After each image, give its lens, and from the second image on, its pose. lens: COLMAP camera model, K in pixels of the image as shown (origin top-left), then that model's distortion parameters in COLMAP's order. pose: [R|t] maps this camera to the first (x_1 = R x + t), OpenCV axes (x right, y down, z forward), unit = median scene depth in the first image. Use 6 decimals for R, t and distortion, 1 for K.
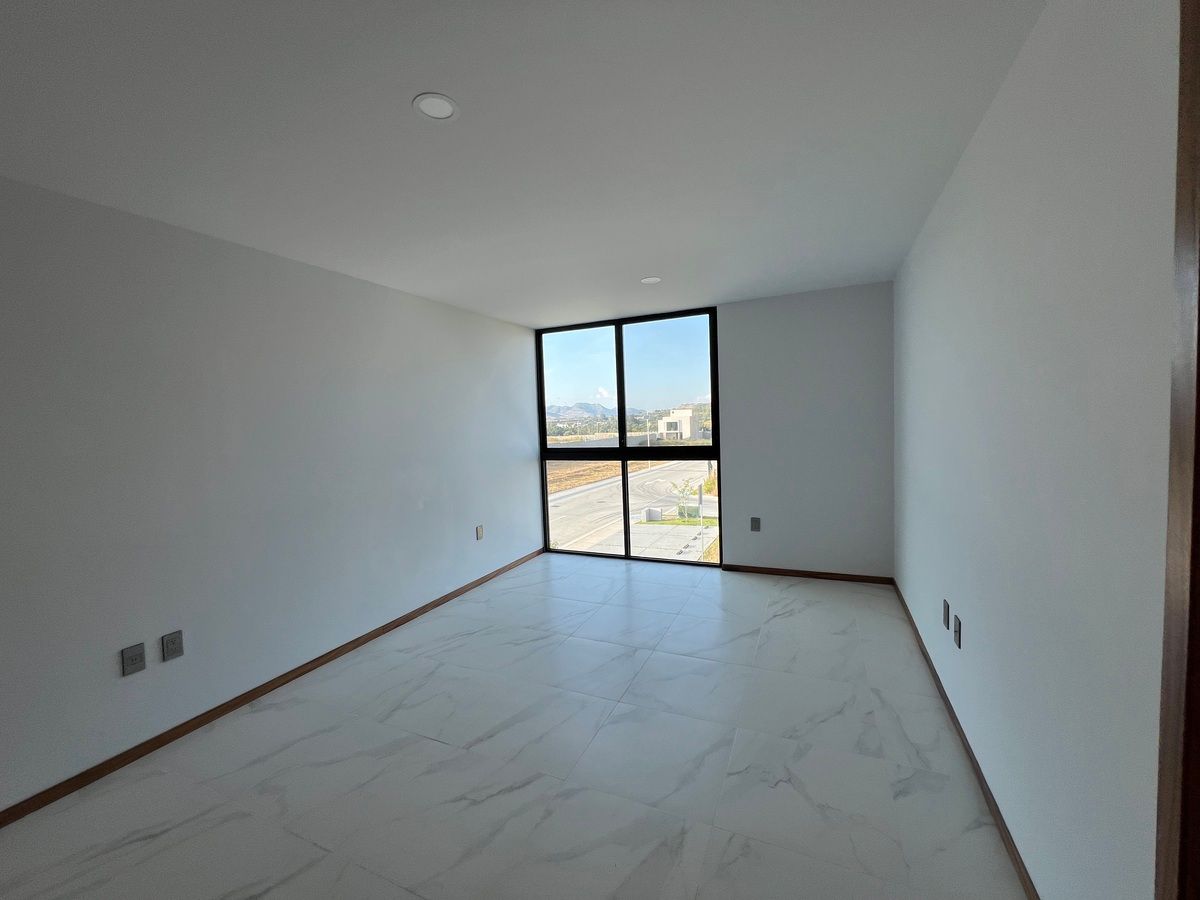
lens RADIAL K [[481.7, 0, 596.8], [0, 481.7, 450.8], [0, 0, 1]] dist [-0.000778, 0.000754]
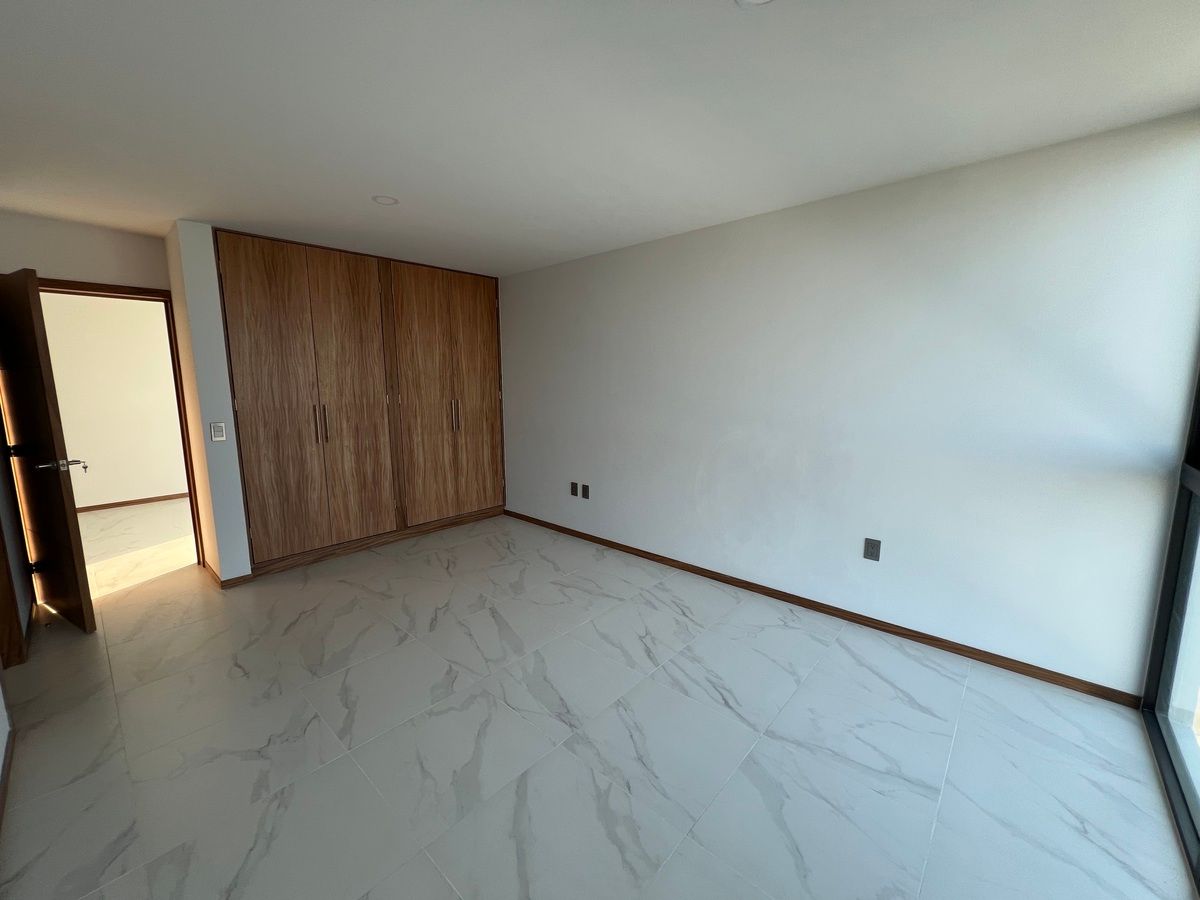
lens RADIAL K [[481.7, 0, 596.4], [0, 481.7, 446.0], [0, 0, 1]] dist [-0.000778, 0.000754]
pose [[-0.302870, 0.169883, -0.937768, 0.871606], [-0.045565, 0.980278, 0.192300, -0.139349], [0.951942, 0.100971, -0.289156, 1.622025]]
